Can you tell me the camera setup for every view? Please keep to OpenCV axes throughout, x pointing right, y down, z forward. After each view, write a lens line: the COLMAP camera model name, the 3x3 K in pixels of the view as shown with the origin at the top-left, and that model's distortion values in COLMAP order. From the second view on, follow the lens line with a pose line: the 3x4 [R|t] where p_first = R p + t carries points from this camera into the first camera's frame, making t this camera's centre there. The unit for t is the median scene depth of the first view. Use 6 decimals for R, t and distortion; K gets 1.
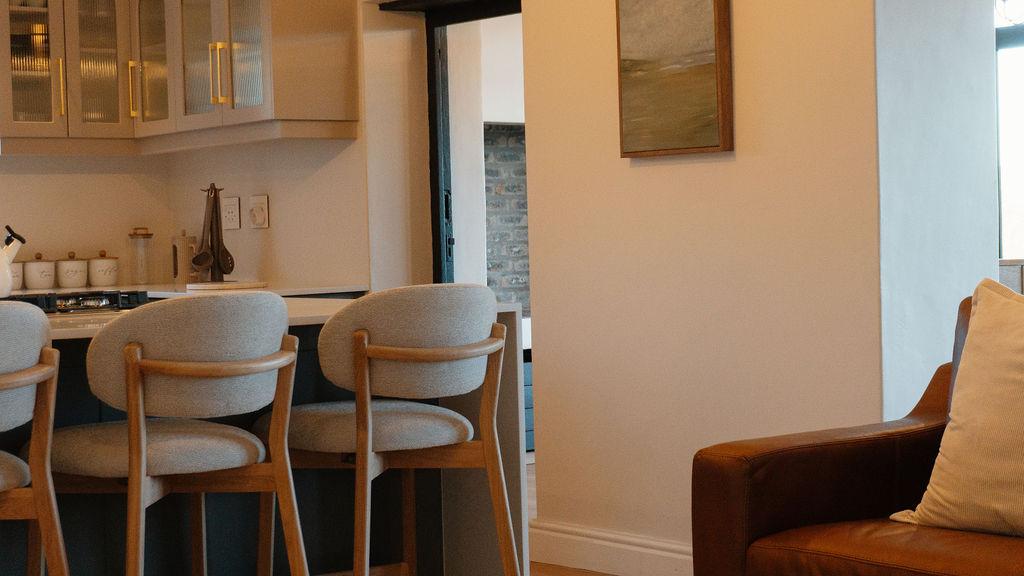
lens RADIAL K [[1775.5, 0, 512.0], [0, 1775.5, 288.0], [0, 0, 1]] dist [-0.022623, -0.077302]
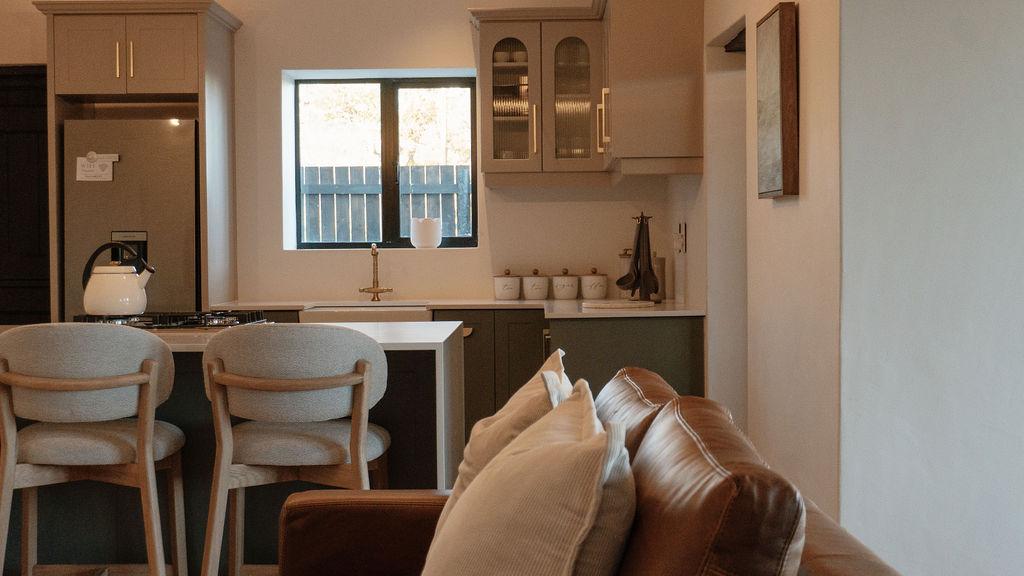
lens RADIAL K [[1604.0, 0, 512.0], [0, 1604.0, 288.0], [0, 0, 1]] dist [0.008971, 0.038126]
pose [[0.774363, 0.035888, -0.631723, 0.440245], [-0.030609, 0.999346, 0.019252, -0.030301], [0.632001, 0.004429, 0.774955, 0.178259]]
